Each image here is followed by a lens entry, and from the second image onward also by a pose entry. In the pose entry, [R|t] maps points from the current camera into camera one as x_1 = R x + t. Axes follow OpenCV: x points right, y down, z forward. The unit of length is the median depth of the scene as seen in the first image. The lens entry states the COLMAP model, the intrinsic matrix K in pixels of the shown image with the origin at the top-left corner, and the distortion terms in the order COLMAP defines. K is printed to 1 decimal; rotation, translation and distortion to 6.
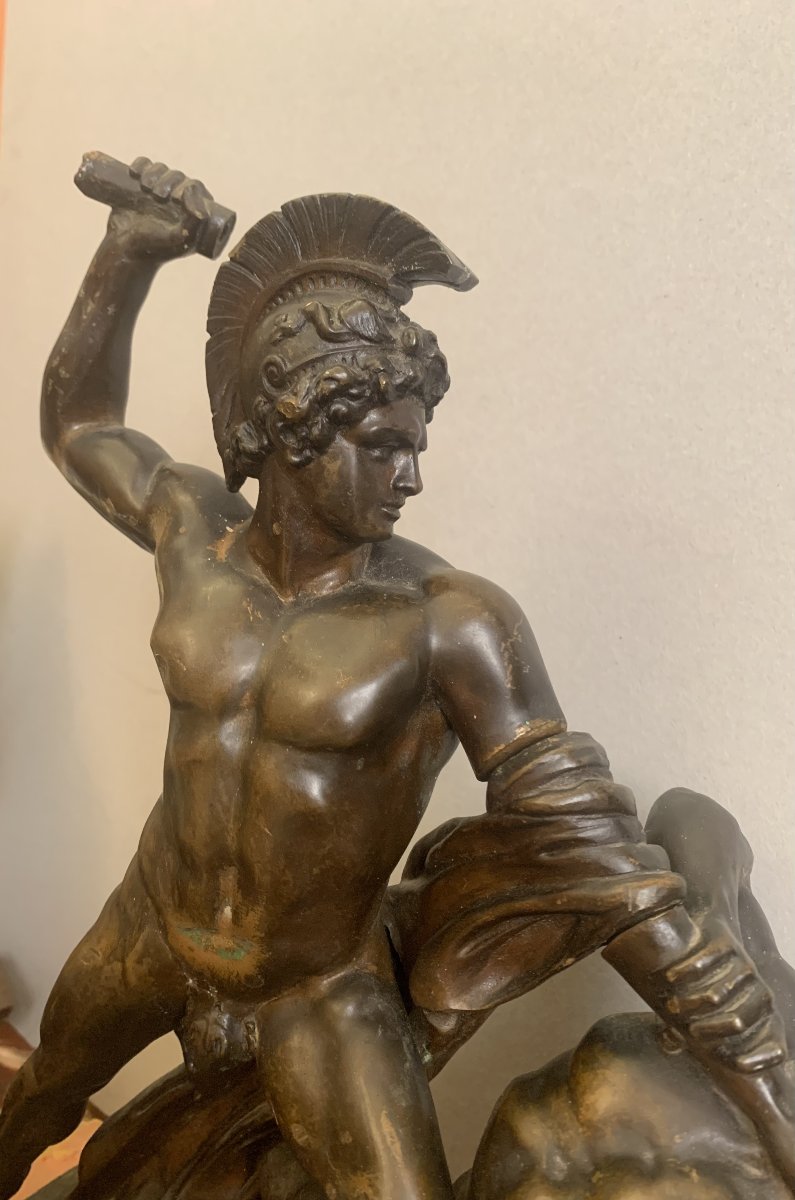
lens RADIAL K [[919.9, 0, 361.0], [0, 919.9, 591.3], [0, 0, 1]] dist [0.145911, -0.355692]
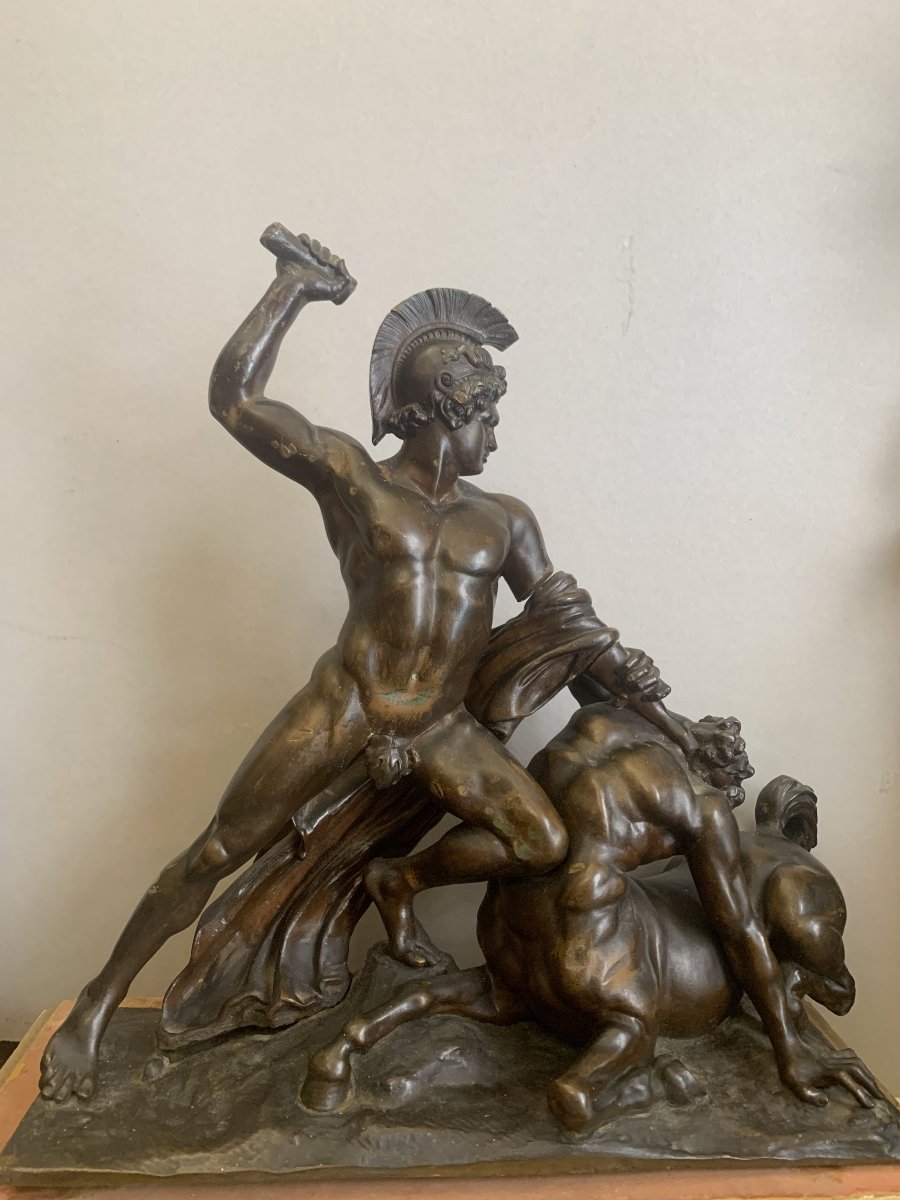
lens RADIAL K [[907.0, 0, 455.2], [0, 907.0, 621.9], [0, 0, 1]] dist [0.000576, 0.008727]
pose [[0.782765, -0.030834, 0.621553, -1.234412], [0.054115, 0.998361, -0.018625, 0.294134], [-0.619960, 0.048215, 0.783151, -0.434170]]
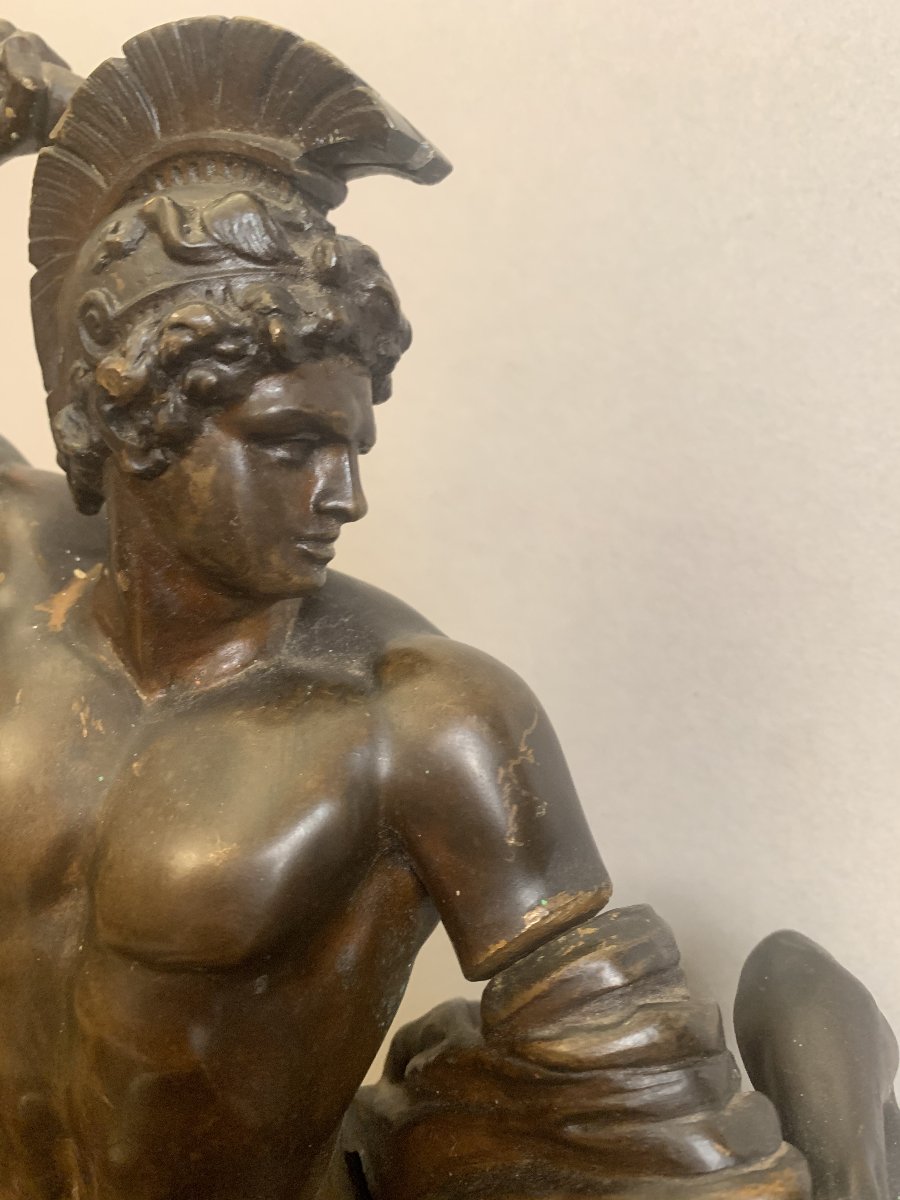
lens RADIAL K [[994.9, 0, 458.3], [0, 994.9, 600.0], [0, 0, 1]] dist [-0.007138, 0.001598]
pose [[0.999296, -0.023054, 0.029609, 0.109505], [0.022632, 0.999639, 0.014502, -0.062368], [-0.029932, -0.013822, 0.999456, 0.361951]]
